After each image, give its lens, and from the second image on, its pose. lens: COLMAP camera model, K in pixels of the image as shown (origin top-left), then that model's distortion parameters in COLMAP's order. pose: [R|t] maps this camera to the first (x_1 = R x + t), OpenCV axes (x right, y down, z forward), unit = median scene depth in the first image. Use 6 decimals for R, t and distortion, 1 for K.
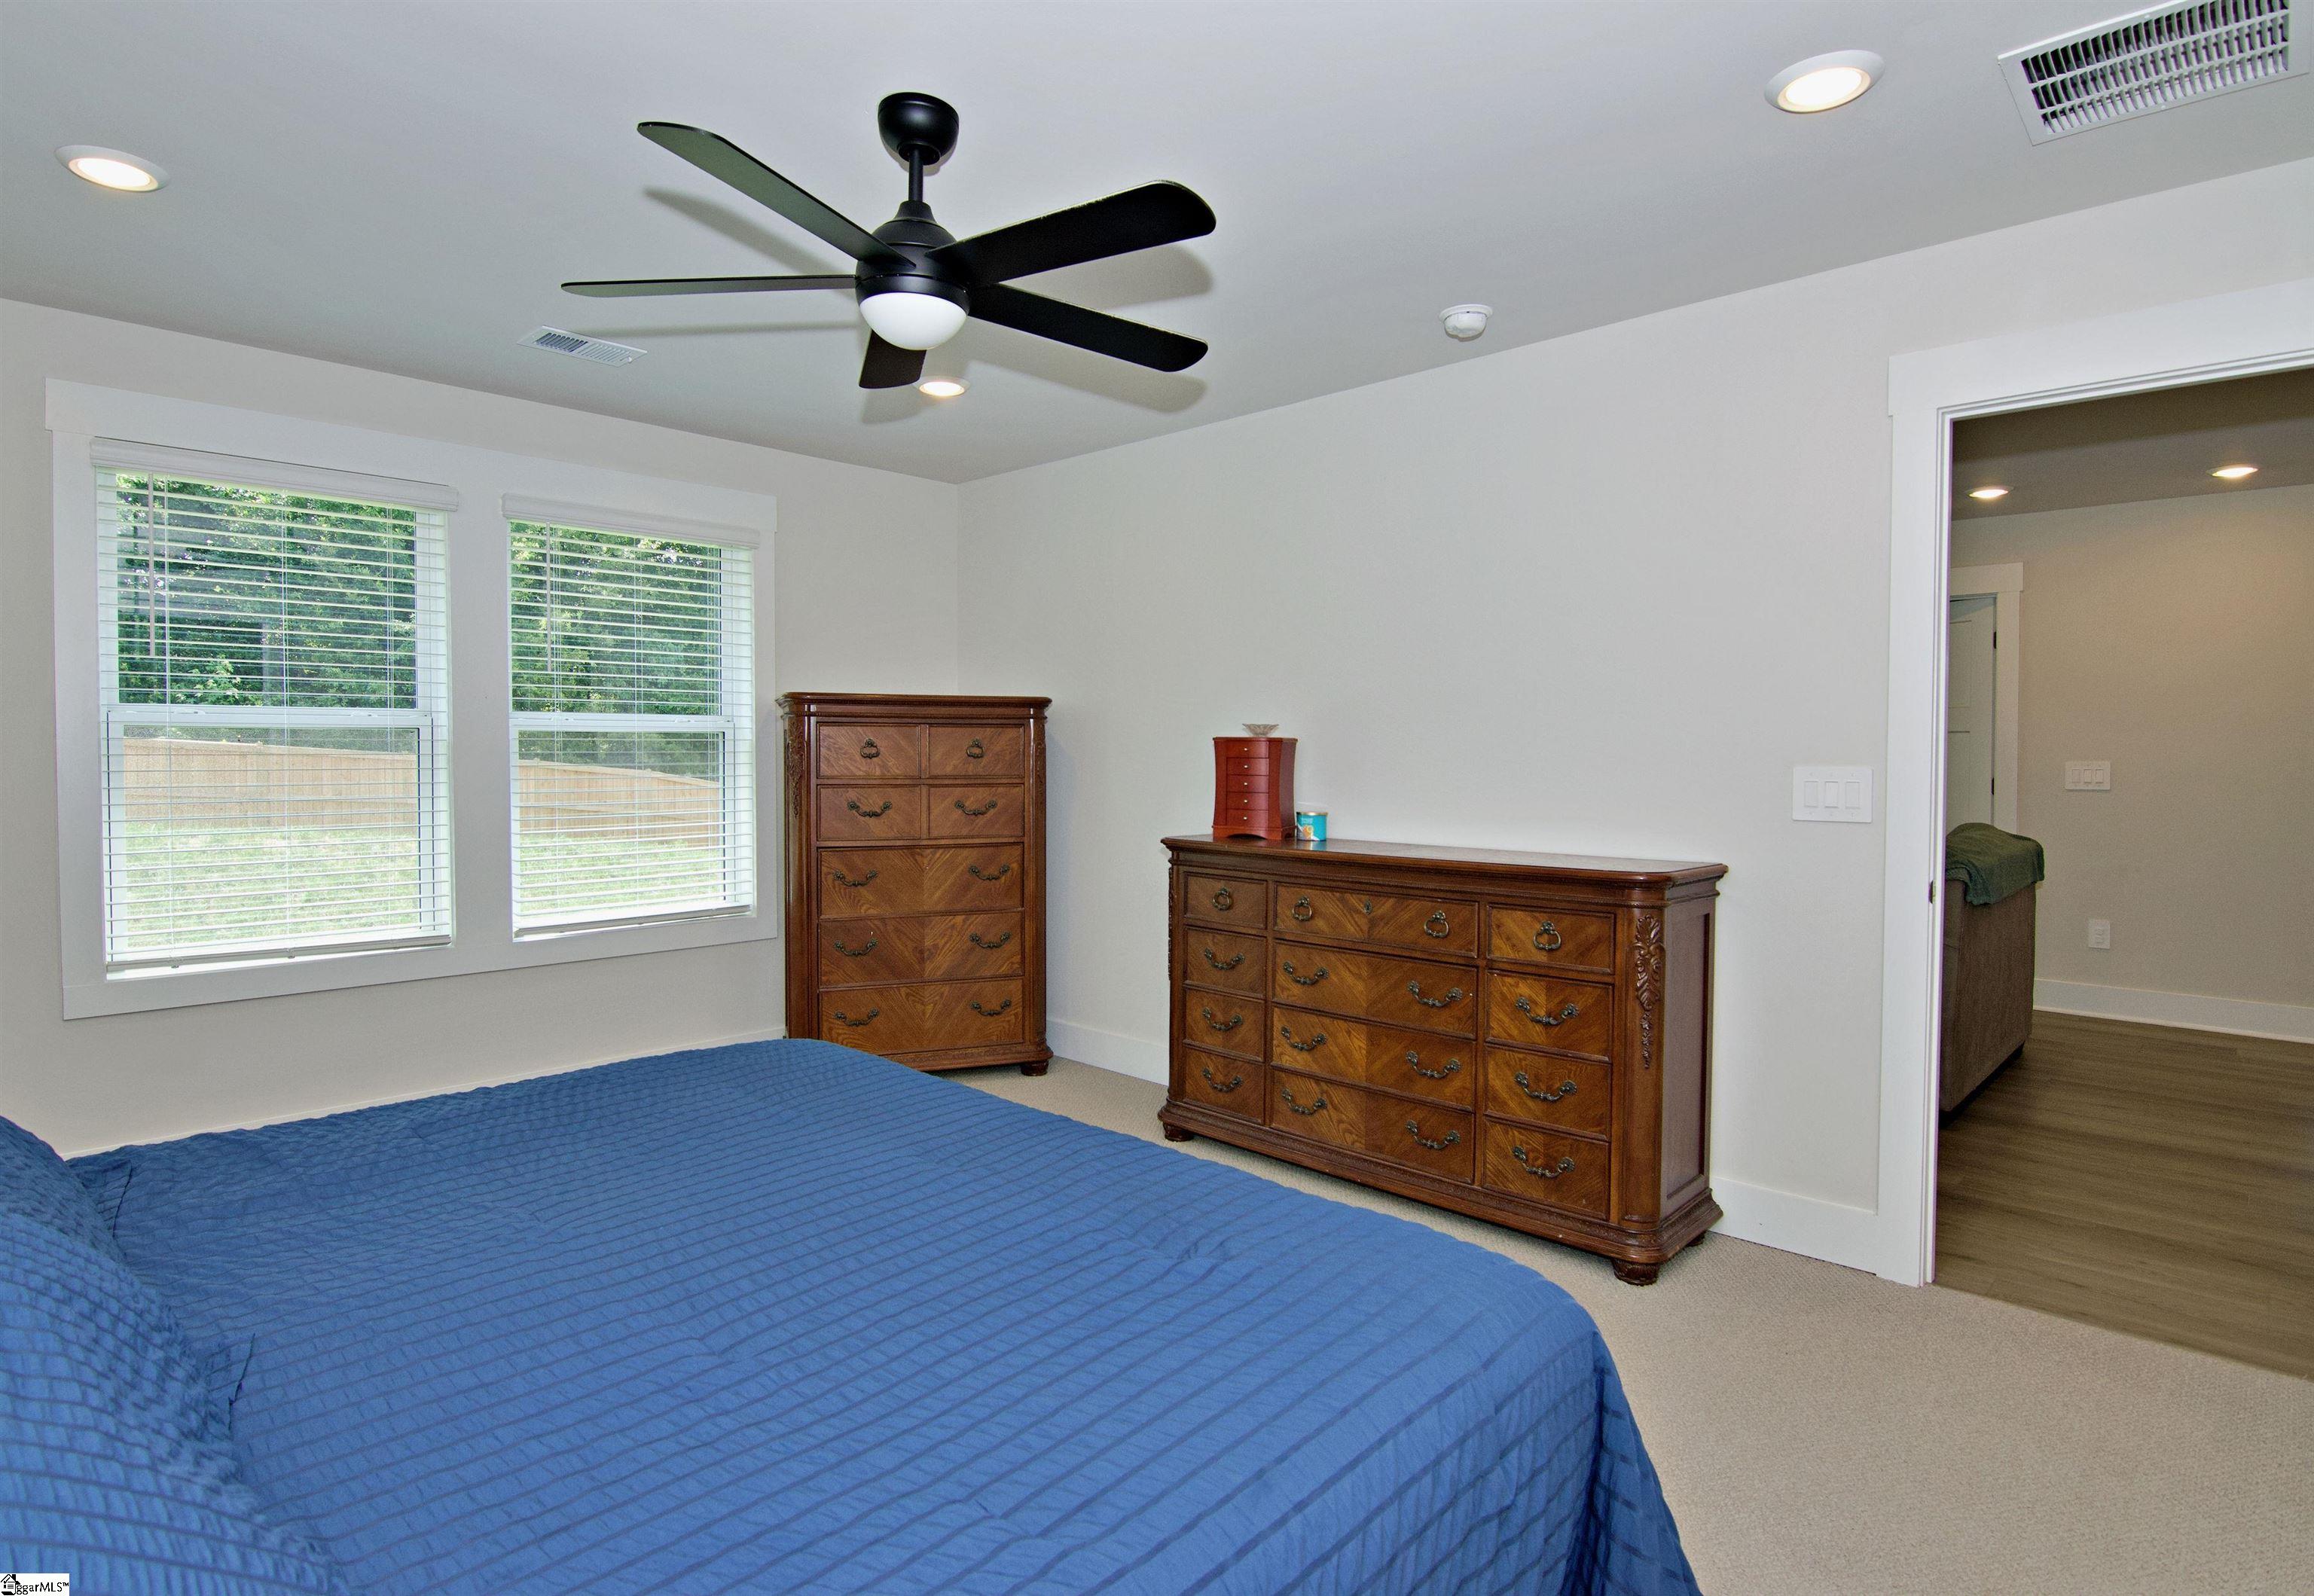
lens RADIAL K [[1185.0, 0, 1157.0], [0, 1185.0, 798.0], [0, 0, 1]] dist [-0.031689, -0.000384]
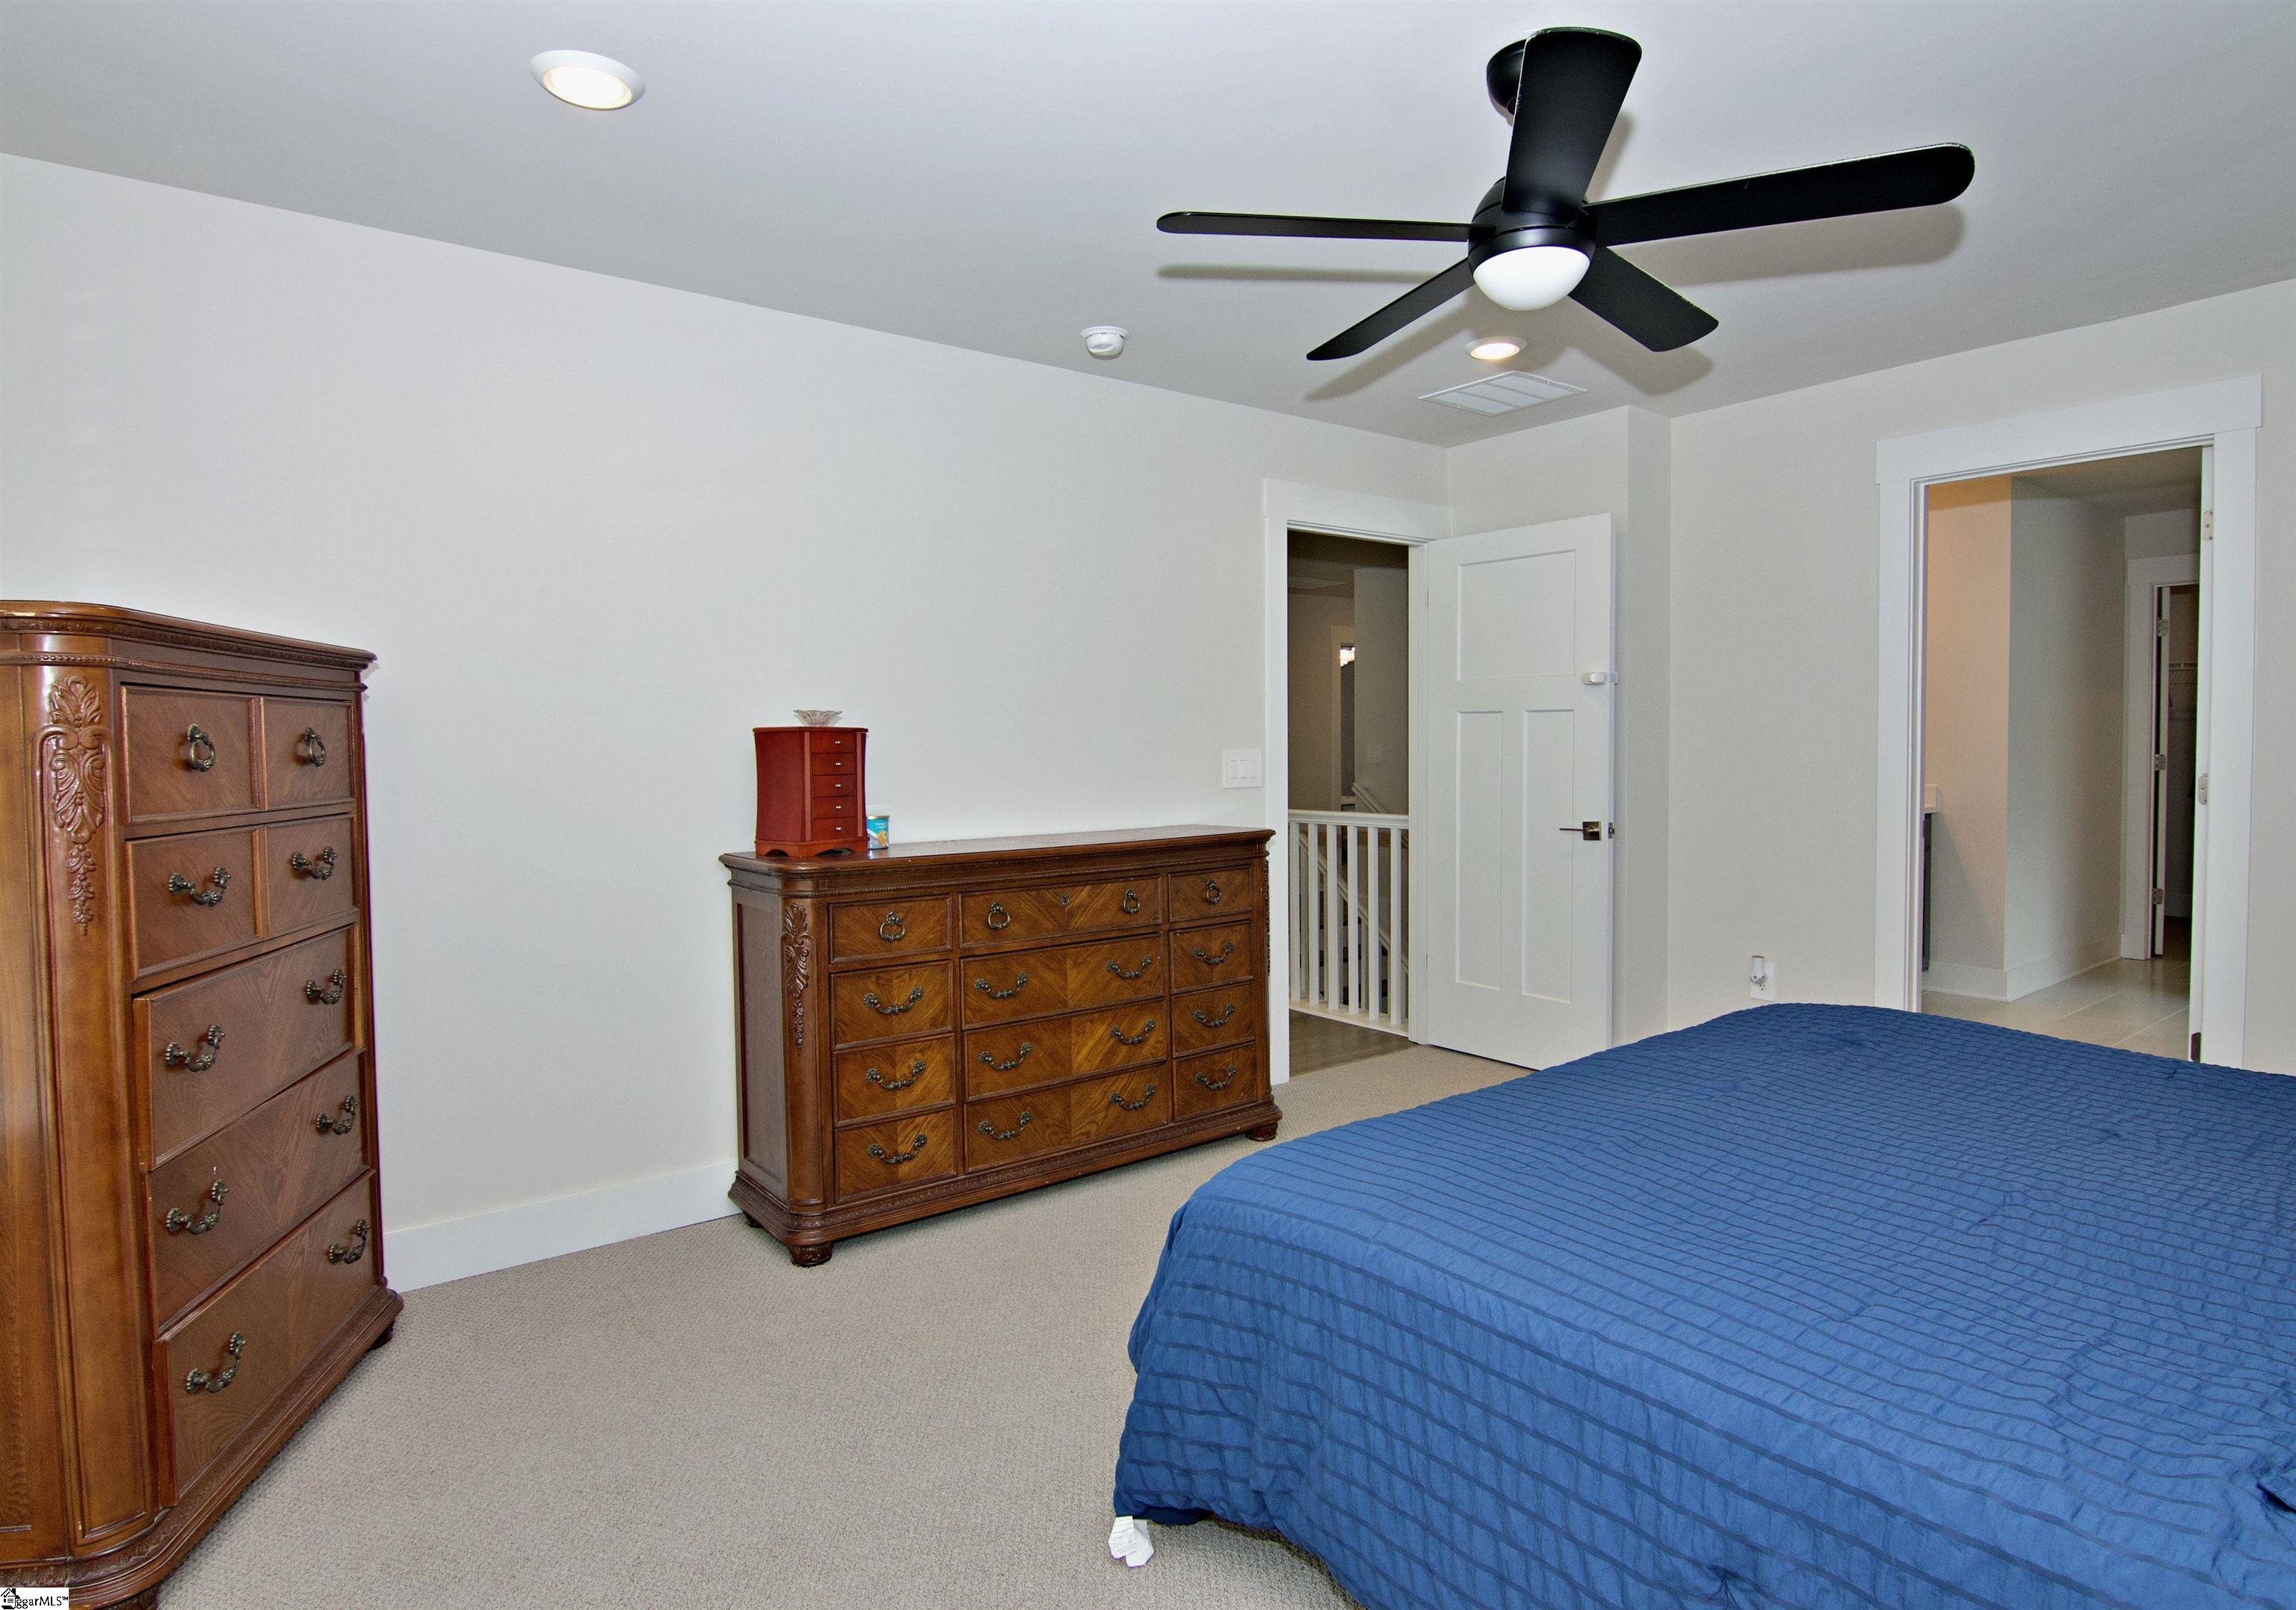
lens RADIAL K [[1195.1, 0, 1148.0], [0, 1195.1, 805.0], [0, 0, 1]] dist [-0.002040, -0.000176]
pose [[0.155101, -0.057619, 0.986217, -0.746547], [0.047544, 0.997576, 0.050805, -0.032435], [-0.986754, 0.039009, 0.157464, 0.724060]]
